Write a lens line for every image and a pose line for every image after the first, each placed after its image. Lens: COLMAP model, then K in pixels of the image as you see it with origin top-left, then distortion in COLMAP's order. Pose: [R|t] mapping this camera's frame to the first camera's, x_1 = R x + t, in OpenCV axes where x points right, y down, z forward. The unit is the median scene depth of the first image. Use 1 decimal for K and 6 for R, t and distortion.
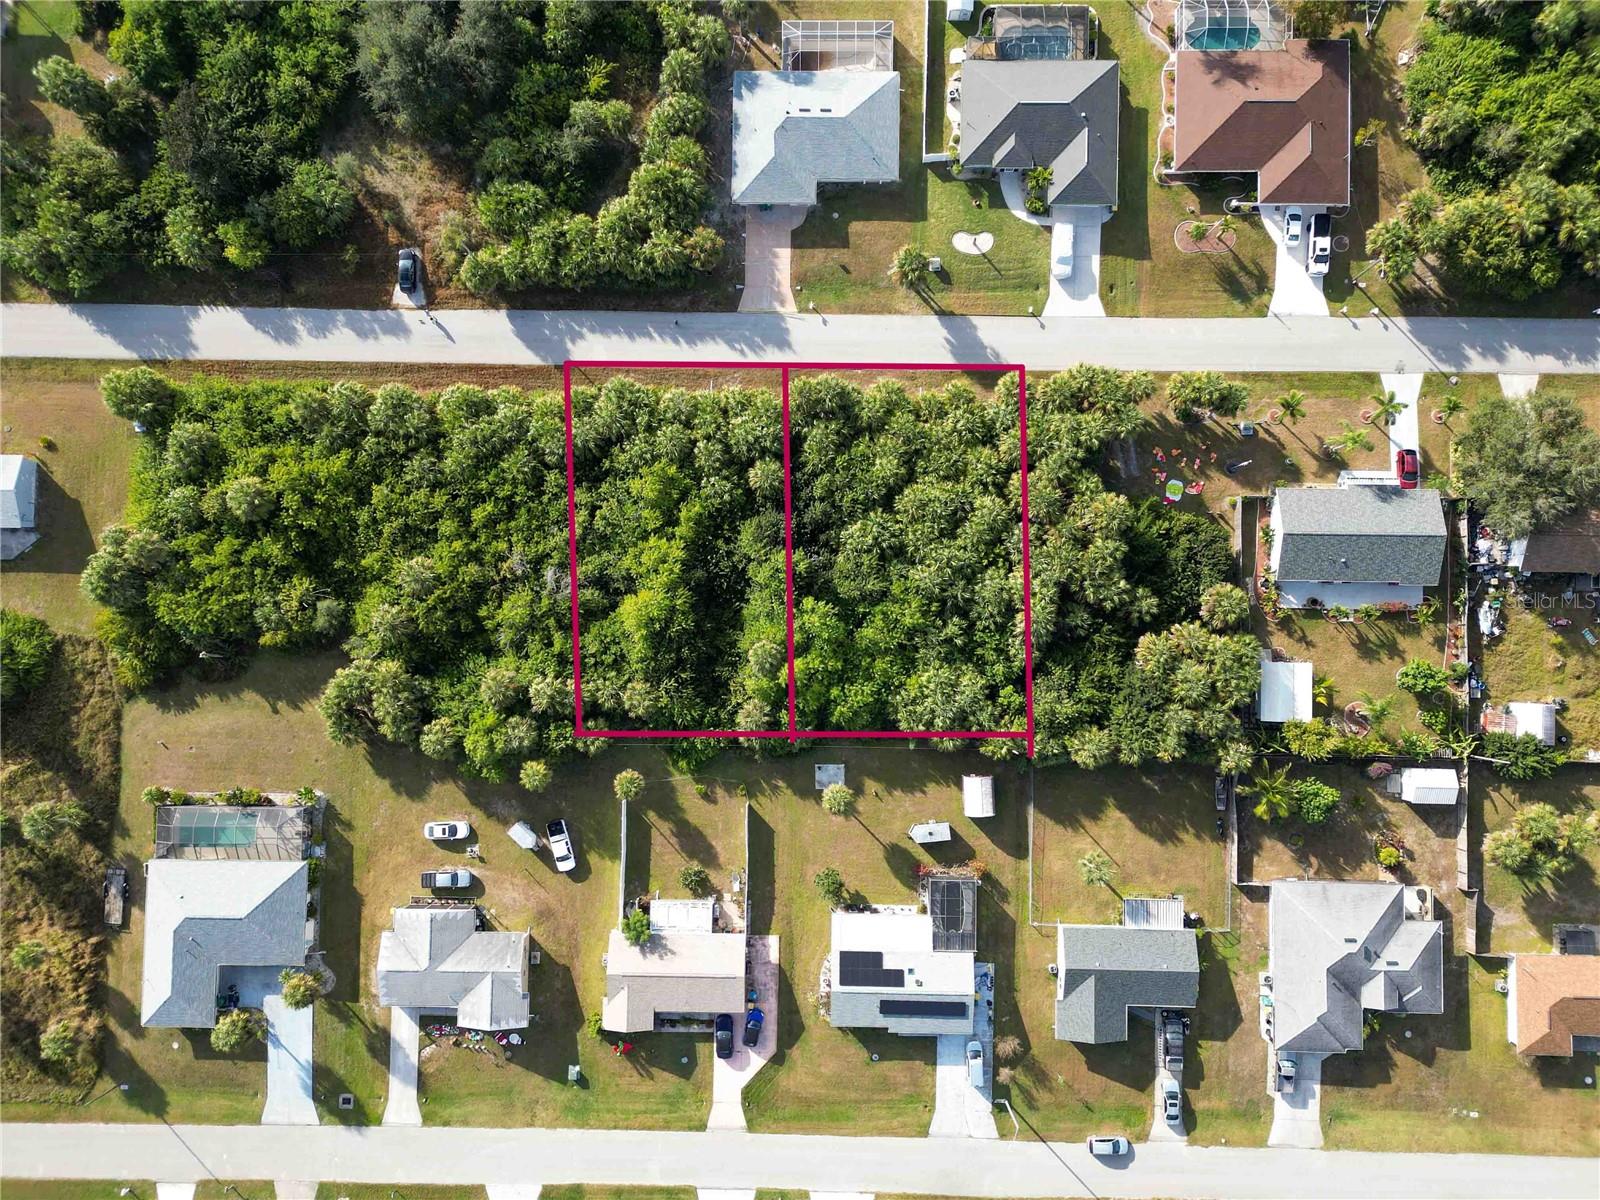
lens RADIAL K [[1108.9, 0, 798.5], [0, 1108.9, 607.5], [0, 0, 1]] dist [0.082653, -0.092505]
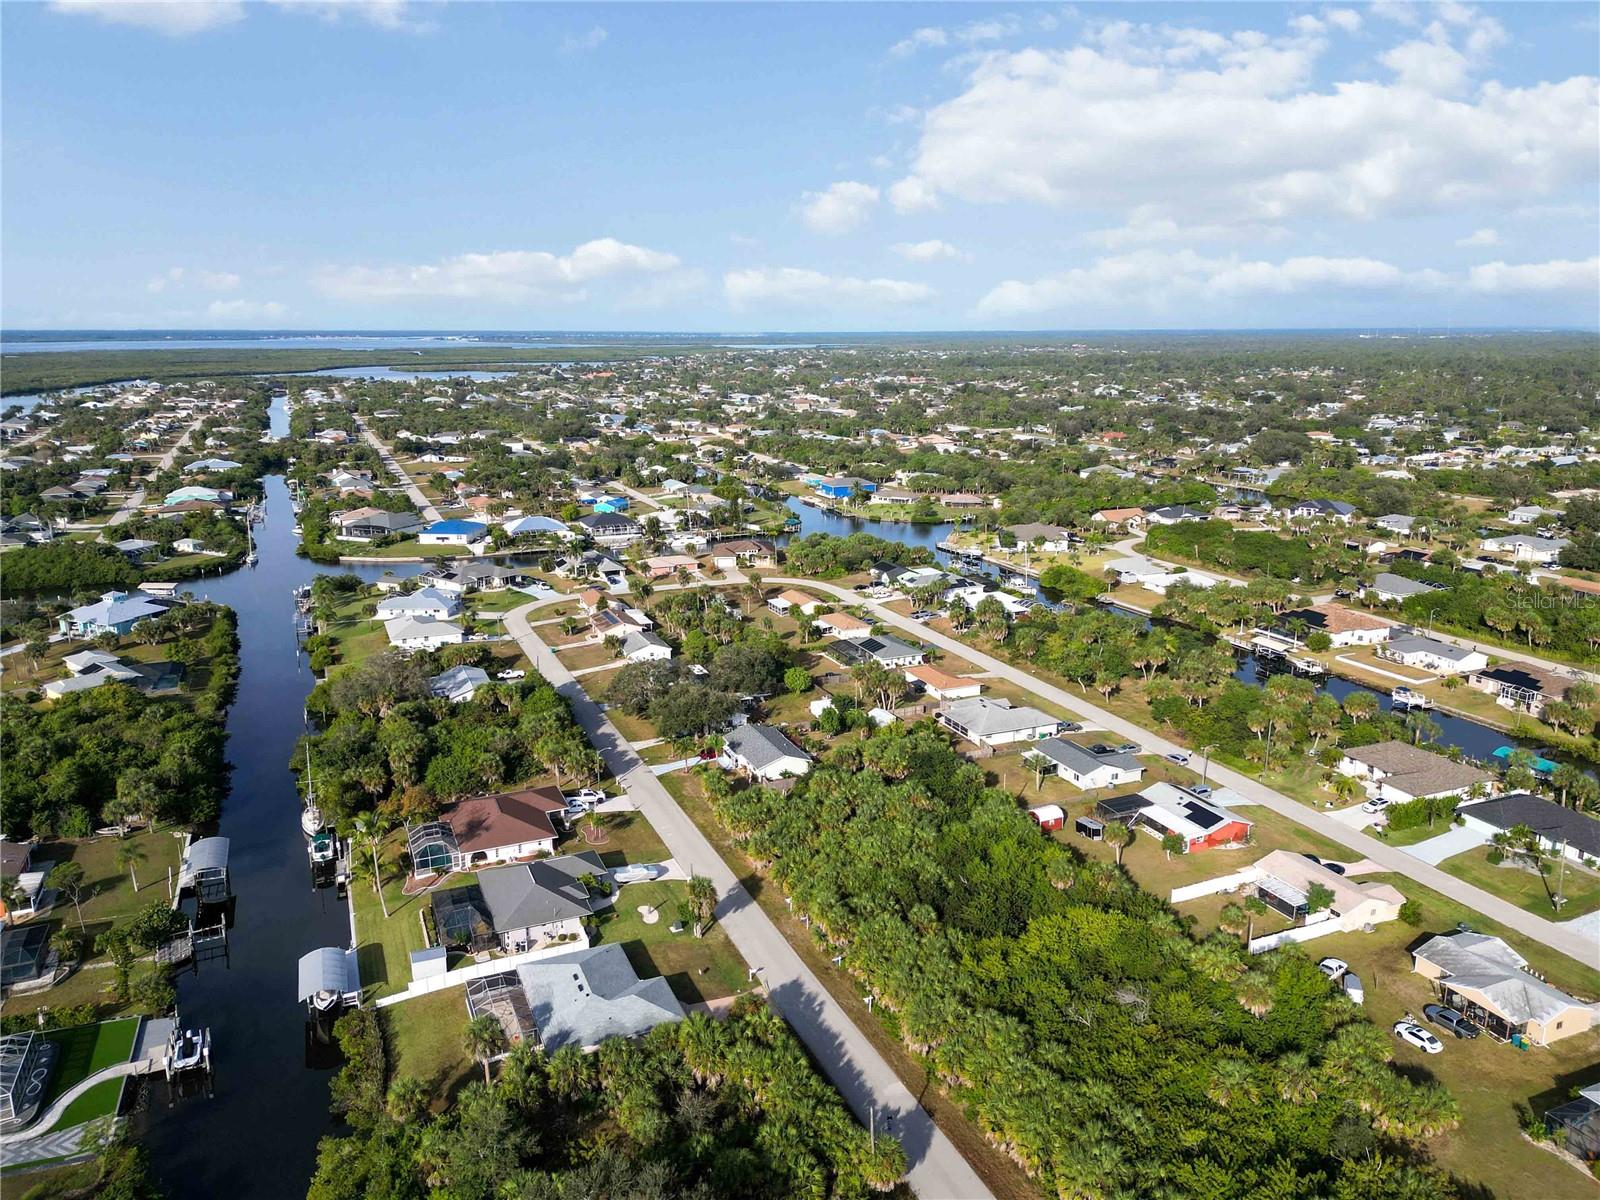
lens RADIAL K [[1129.2, 0, 798.4], [0, 1129.2, 601.3], [0, 0, 1]] dist [0.086745, -0.095121]
pose [[-0.413806, -0.200133, 0.888094, -0.895030], [0.909977, -0.062450, 0.409929, -0.659485], [-0.026579, 0.977776, 0.207958, 0.455391]]
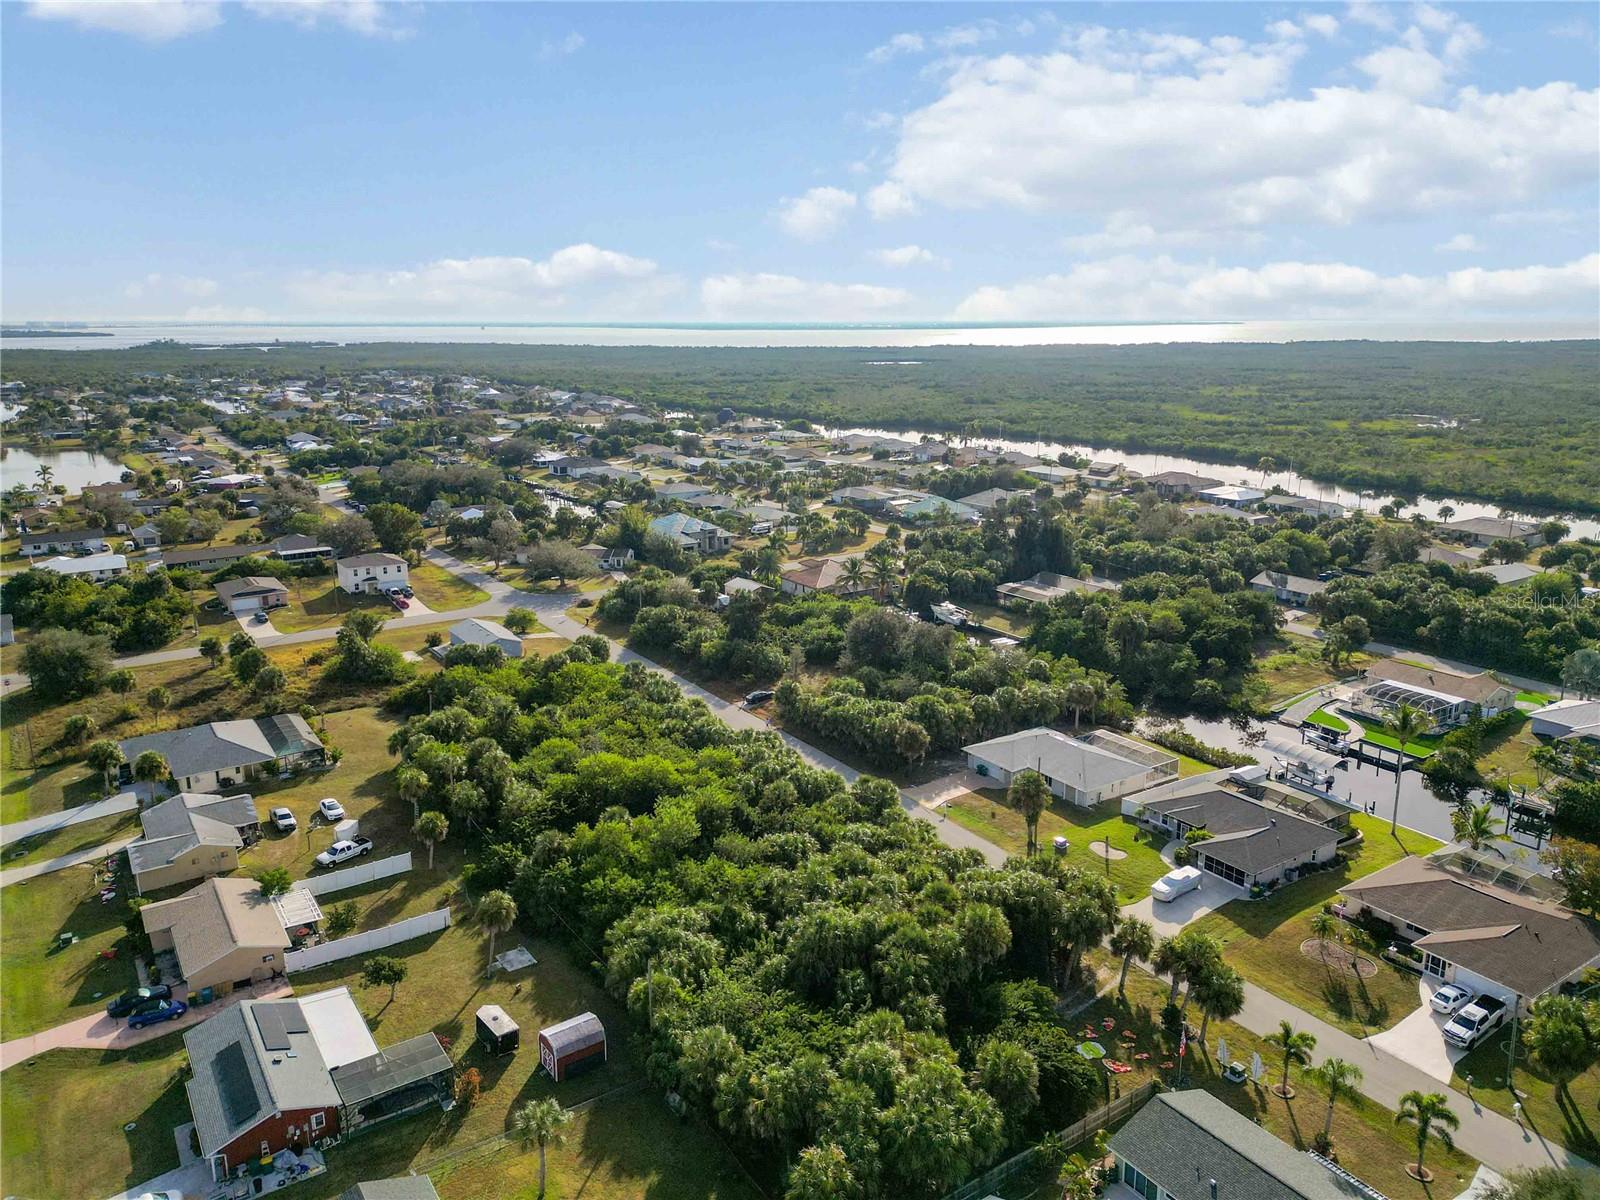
lens RADIAL K [[1129.2, 0, 798.4], [0, 1129.2, 601.3], [0, 0, 1]] dist [0.086745, -0.095121]
pose [[0.572150, 0.210187, -0.792759, 0.752150], [-0.819740, 0.177102, -0.544667, 0.393221], [0.025918, 0.961486, 0.273628, 0.535896]]
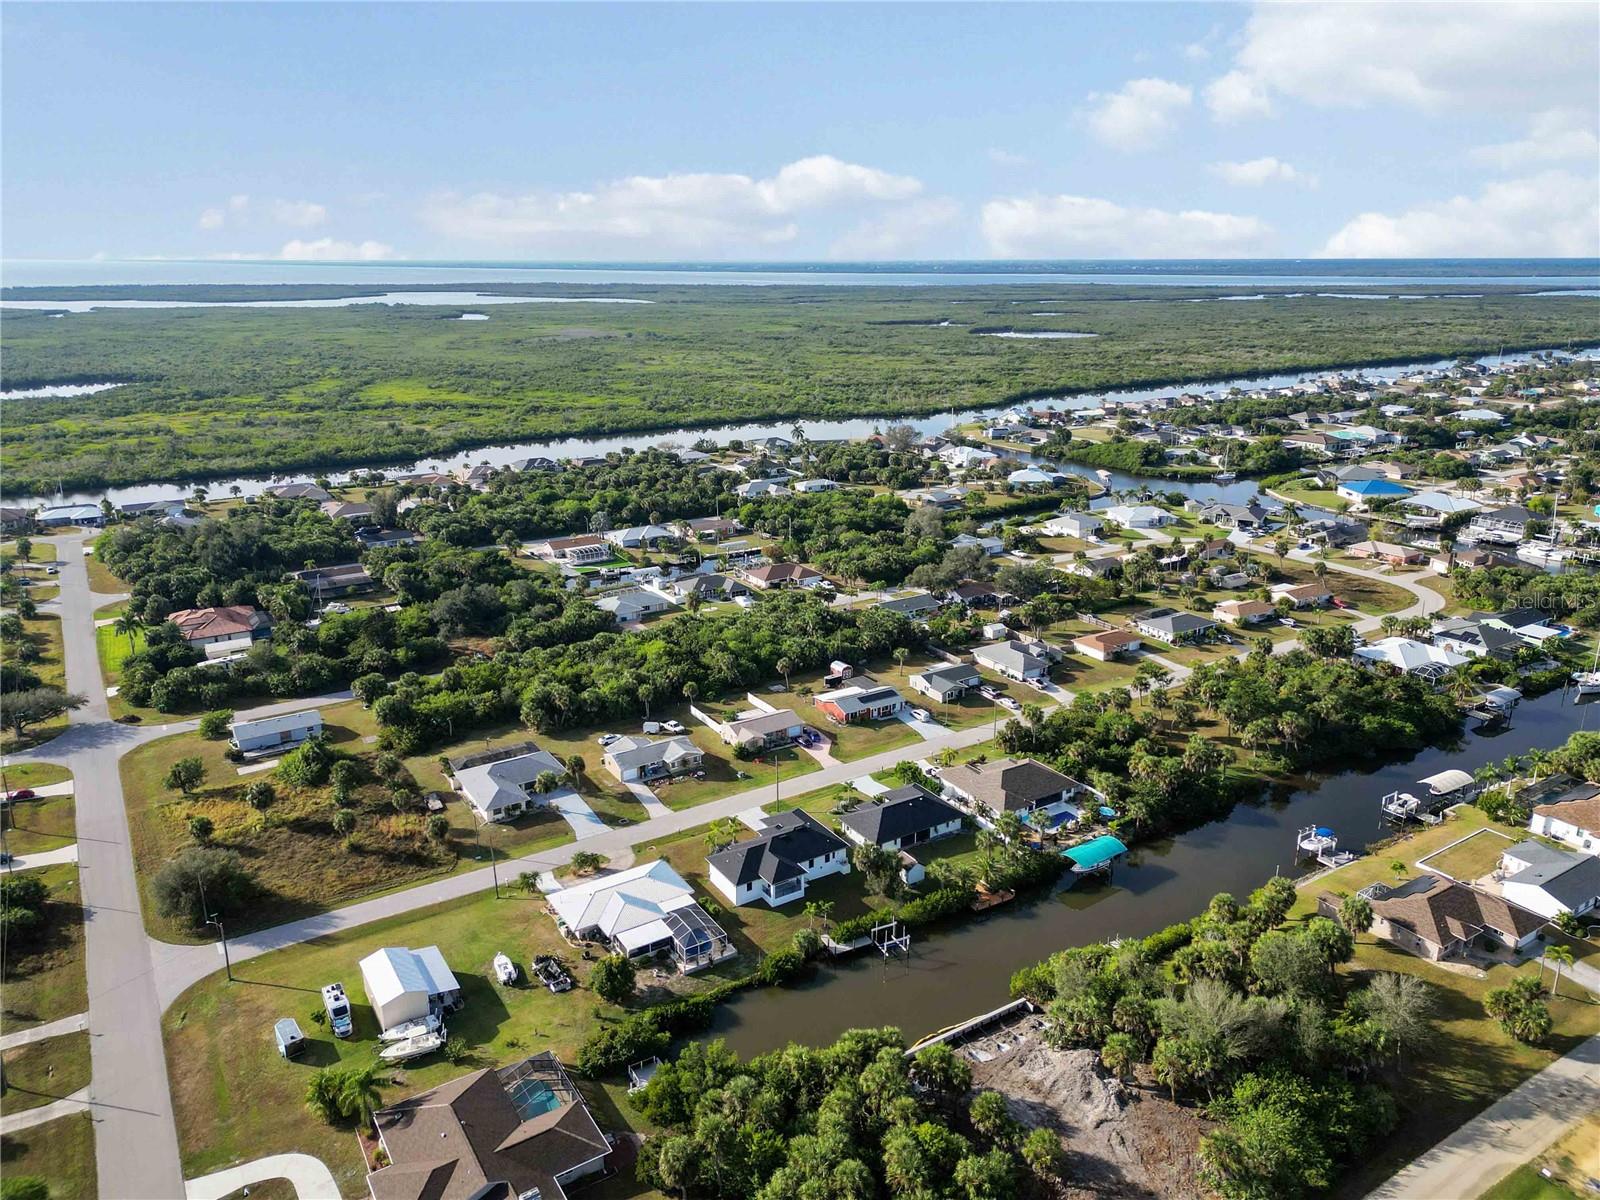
lens RADIAL K [[1124.5, 0, 800.0], [0, 1124.5, 600.0], [0, 0, 1]] dist [0.092069, -0.104157]
pose [[0.834807, -0.148338, 0.530183, -0.989401], [0.549710, 0.277555, -0.787897, 1.732491], [-0.030279, 0.949189, 0.313247, 0.221047]]
